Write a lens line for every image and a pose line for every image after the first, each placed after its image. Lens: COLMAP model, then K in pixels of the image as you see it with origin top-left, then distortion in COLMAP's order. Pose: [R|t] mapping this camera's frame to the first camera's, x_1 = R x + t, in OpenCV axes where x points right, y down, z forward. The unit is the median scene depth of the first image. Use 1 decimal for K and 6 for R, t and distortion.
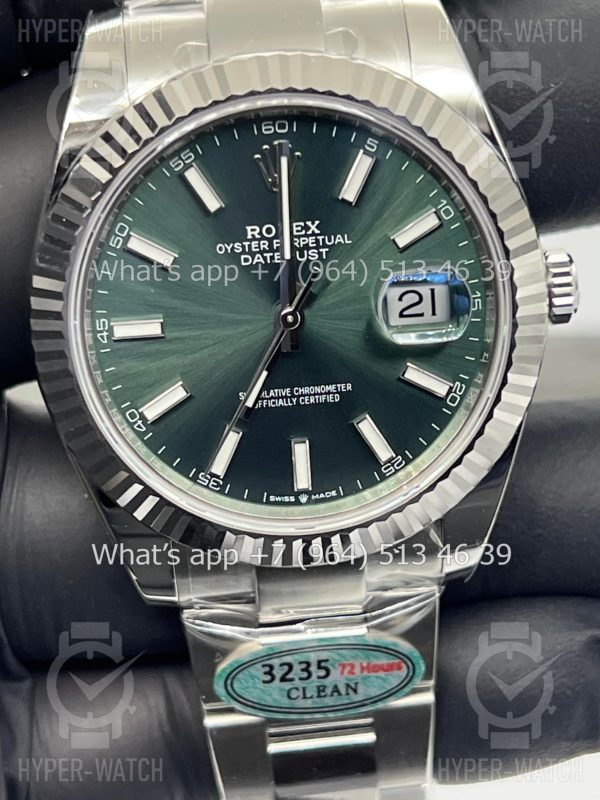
lens RADIAL K [[1924.5, 0, 306.9], [0, 1924.5, 398.3], [0, 0, 1]] dist [0.111550, 0.000000]
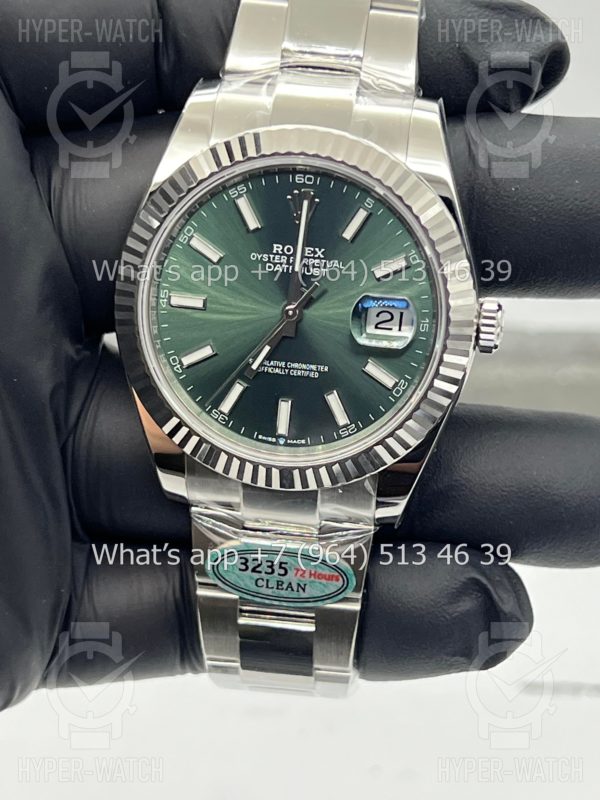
lens RADIAL K [[1924.5, 0, 304.9], [0, 1924.5, 421.9], [0, 0, 1]] dist [0.111550, 0.000000]
pose [[0.972301, 0.187634, -0.139372, 0.210646], [-0.188713, 0.982017, 0.005553, 0.027338], [0.137907, 0.020903, 0.990225, -0.399491]]
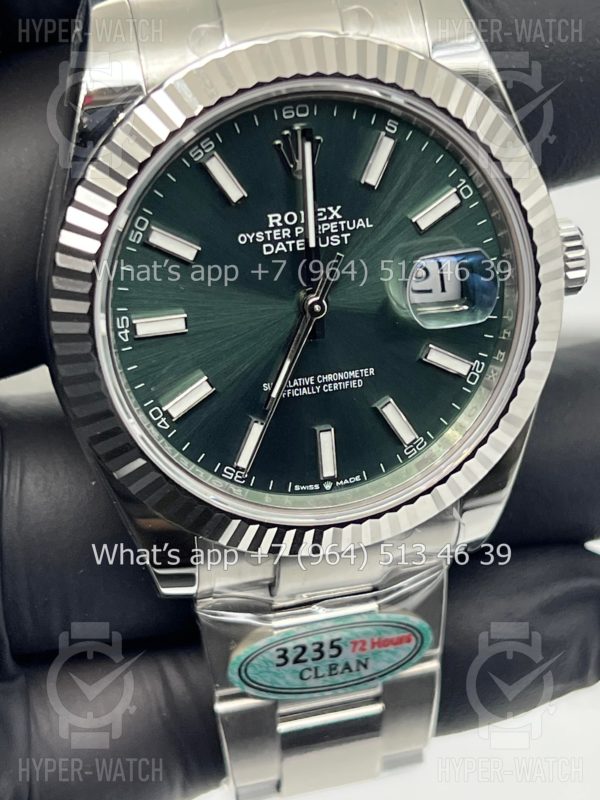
lens RADIAL K [[1924.5, 0, 301.5], [0, 1924.5, 405.9], [0, 0, 1]] dist [0.111550, 0.000000]
pose [[0.984845, -0.056699, 0.163905, -0.176340], [0.044522, 0.996034, 0.077039, -0.066040], [-0.167623, -0.068574, 0.983463, 0.033468]]
